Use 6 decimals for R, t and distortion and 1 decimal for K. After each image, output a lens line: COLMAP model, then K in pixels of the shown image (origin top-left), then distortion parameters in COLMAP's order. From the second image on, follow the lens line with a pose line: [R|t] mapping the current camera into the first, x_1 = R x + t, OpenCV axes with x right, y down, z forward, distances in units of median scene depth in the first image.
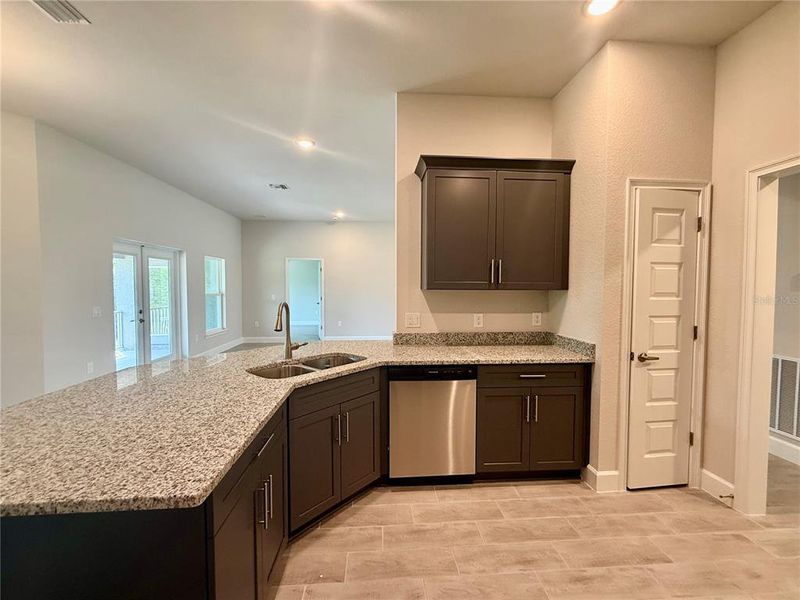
lens RADIAL K [[340.3, 0, 401.3], [0, 340.3, 301.3], [0, 0, 1]] dist [0.000265, -0.000540]
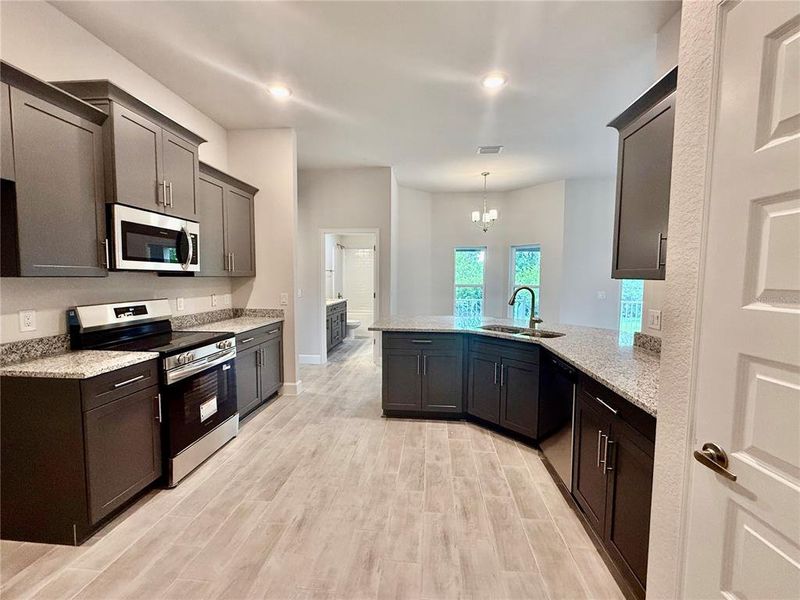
lens RADIAL K [[340.3, 0, 398.7], [0, 340.3, 298.3], [0, 0, 1]] dist [0.000265, -0.000540]
pose [[-0.168549, 0.061285, -0.983786, 1.325264], [-0.051059, 0.996183, 0.070805, -0.026709], [0.984370, 0.062165, -0.164777, 0.816241]]
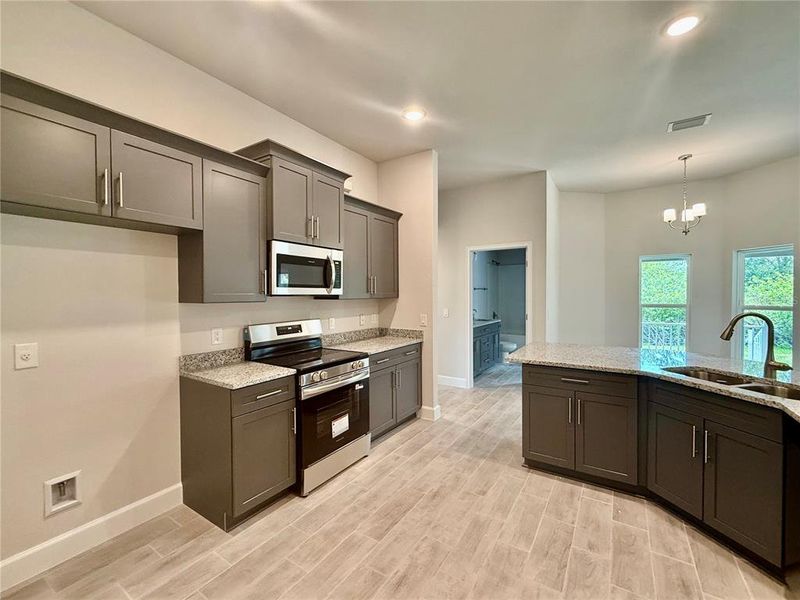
lens RADIAL K [[340.3, 0, 398.3], [0, 340.3, 298.9], [0, 0, 1]] dist [0.000265, -0.000540]
pose [[-0.604620, 0.016263, -0.796348, 1.131337], [-0.031393, 0.998528, 0.044227, -0.053841], [0.795895, 0.051741, -0.603219, 0.897322]]
